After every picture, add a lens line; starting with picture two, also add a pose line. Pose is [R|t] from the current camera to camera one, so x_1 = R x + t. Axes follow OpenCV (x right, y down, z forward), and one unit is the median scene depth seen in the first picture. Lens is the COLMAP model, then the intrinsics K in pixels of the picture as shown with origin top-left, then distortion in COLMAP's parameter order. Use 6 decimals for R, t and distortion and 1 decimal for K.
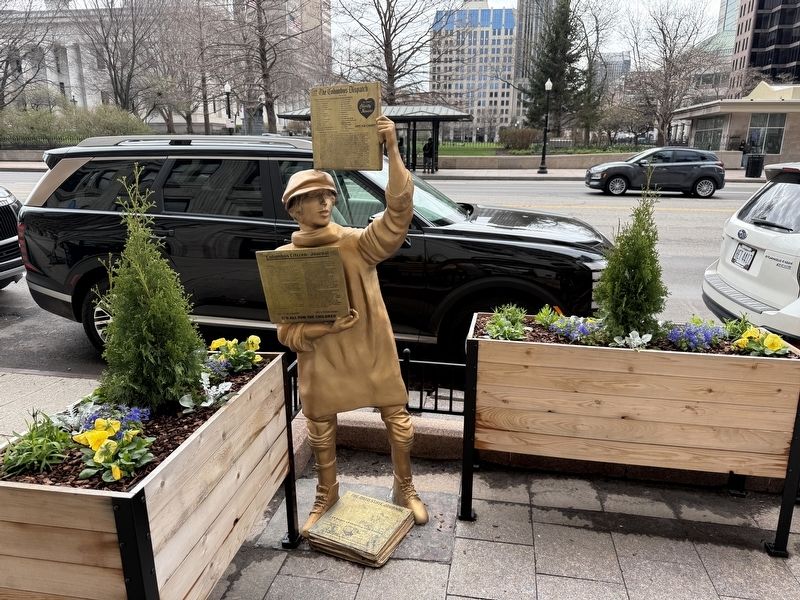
lens RADIAL K [[554.6, 0, 400.0], [0, 554.6, 300.0], [0, 0, 1]] dist [-0.001548, -0.003734]
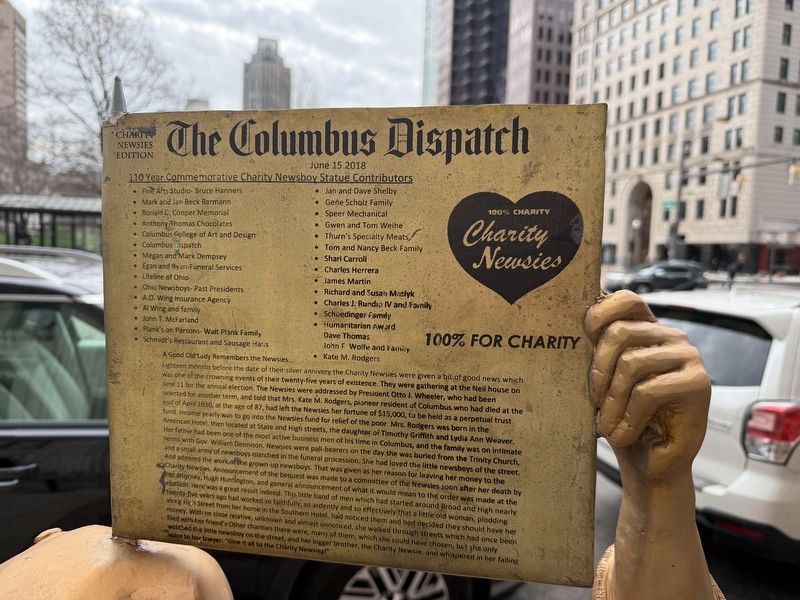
lens RADIAL K [[554.6, 0, 400.0], [0, 554.6, 300.0], [0, 0, 1]] dist [-0.001548, -0.003734]
pose [[0.888756, -0.011252, 0.458242, -0.057175], [0.092099, 0.983695, -0.154472, -0.101681], [-0.449032, 0.179492, 0.875302, 0.288328]]
